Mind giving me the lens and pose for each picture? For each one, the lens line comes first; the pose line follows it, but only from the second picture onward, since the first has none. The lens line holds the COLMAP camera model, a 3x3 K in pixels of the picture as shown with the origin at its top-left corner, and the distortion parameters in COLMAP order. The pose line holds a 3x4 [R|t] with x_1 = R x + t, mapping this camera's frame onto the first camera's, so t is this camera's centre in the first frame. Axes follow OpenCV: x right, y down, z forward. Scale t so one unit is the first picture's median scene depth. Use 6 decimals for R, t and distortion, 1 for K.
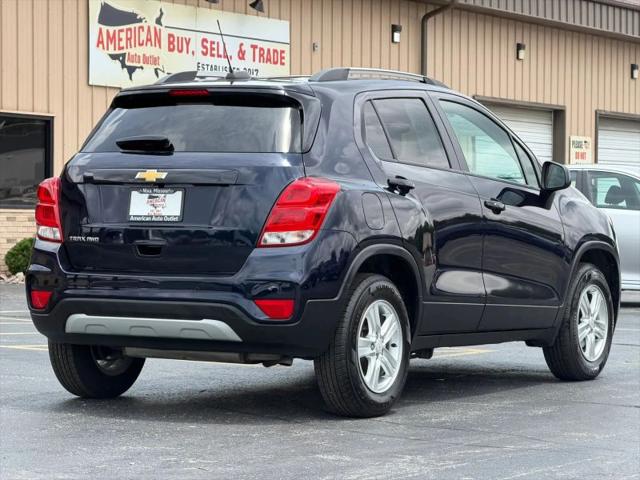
lens RADIAL K [[2409.4, 0, 321.9], [0, 2409.4, 237.3], [0, 0, 1]] dist [0.330285, 0.000000]
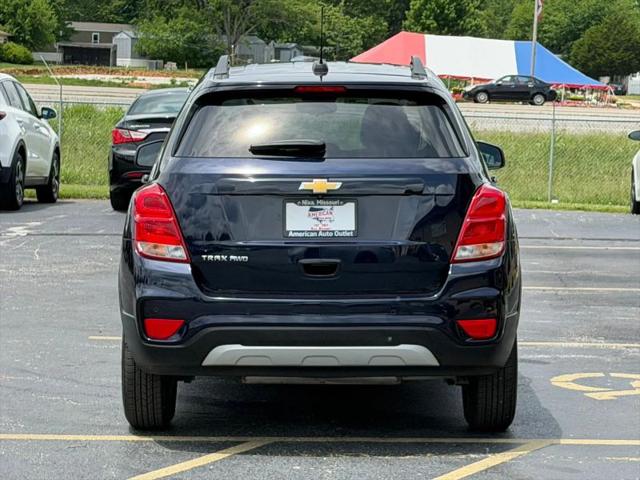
lens RADIAL K [[1778.0, 0, 319.0], [0, 1778.0, 242.5], [0, 0, 1]] dist [0.136530, 0.000000]
pose [[0.861530, -0.047644, 0.505466, -0.395666], [0.019259, 0.997937, 0.061238, -0.044089], [-0.507341, -0.043023, 0.860671, 0.426518]]
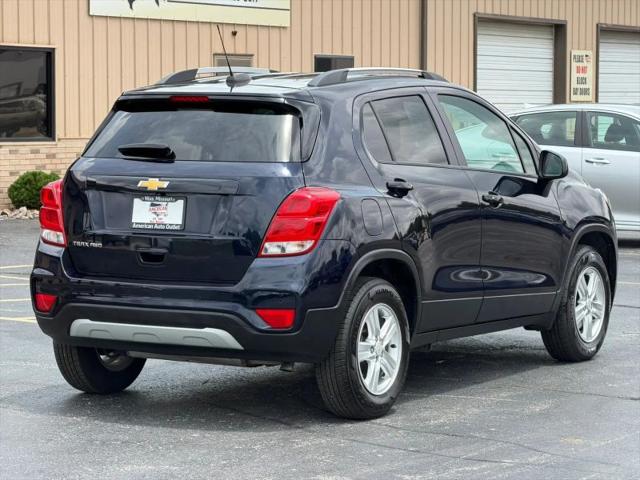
lens RADIAL K [[2409.4, 0, 319.3], [0, 2409.4, 237.5], [0, 0, 1]] dist [0.330285, 0.000000]
pose [[0.999985, -0.005116, -0.002184, 0.001159], [0.005221, 0.998683, 0.051032, -0.053570], [0.001920, -0.051042, 0.998695, -0.012535]]
